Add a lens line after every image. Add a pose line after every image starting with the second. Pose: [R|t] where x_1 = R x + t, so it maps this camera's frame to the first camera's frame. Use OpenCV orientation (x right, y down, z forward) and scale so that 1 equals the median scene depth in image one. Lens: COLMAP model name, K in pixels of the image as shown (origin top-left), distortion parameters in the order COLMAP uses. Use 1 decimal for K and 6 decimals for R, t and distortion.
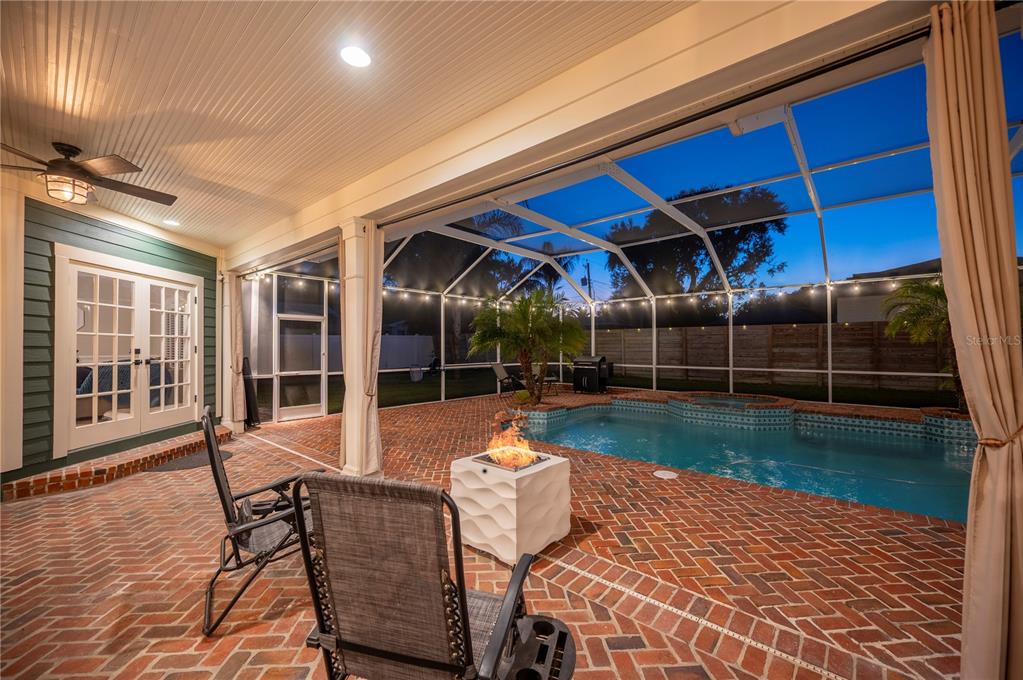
lens RADIAL K [[412.1, 0, 513.3], [0, 412.1, 339.7], [0, 0, 1]] dist [-0.003965, 0.000307]
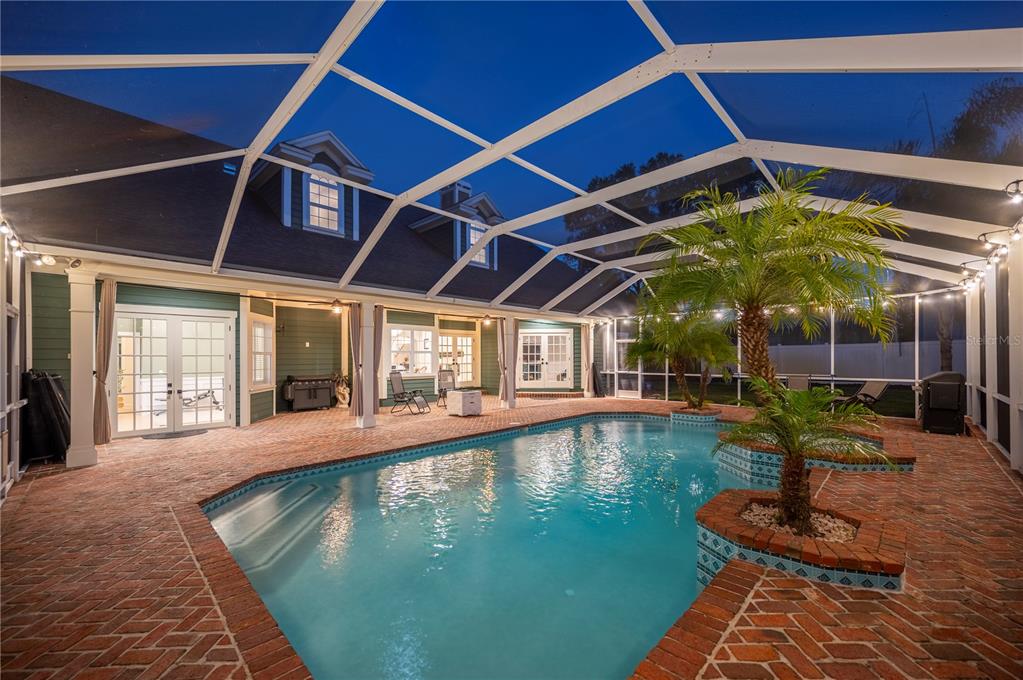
lens RADIAL K [[412.1, 0, 523.6], [0, 412.1, 356.0], [0, 0, 1]] dist [-0.003965, 0.000307]
pose [[-0.069033, -0.003043, -0.997610, 1.341923], [0.023478, 0.999713, -0.004675, 0.009352], [0.997338, -0.023745, -0.068942, 0.708613]]
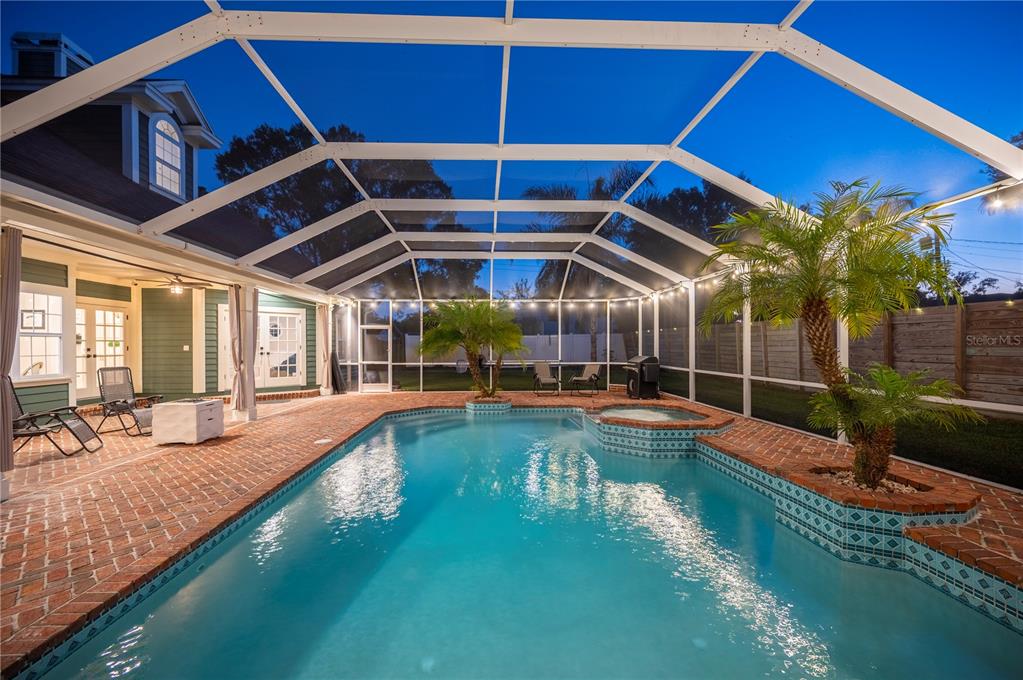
lens RADIAL K [[412.1, 0, 502.2], [0, 412.1, 353.9], [0, 0, 1]] dist [-0.003965, 0.000307]
pose [[0.671527, 0.015129, -0.740826, 1.005424], [0.015819, 0.999271, 0.034746, 0.001223], [0.740811, -0.035052, 0.670798, 0.323990]]
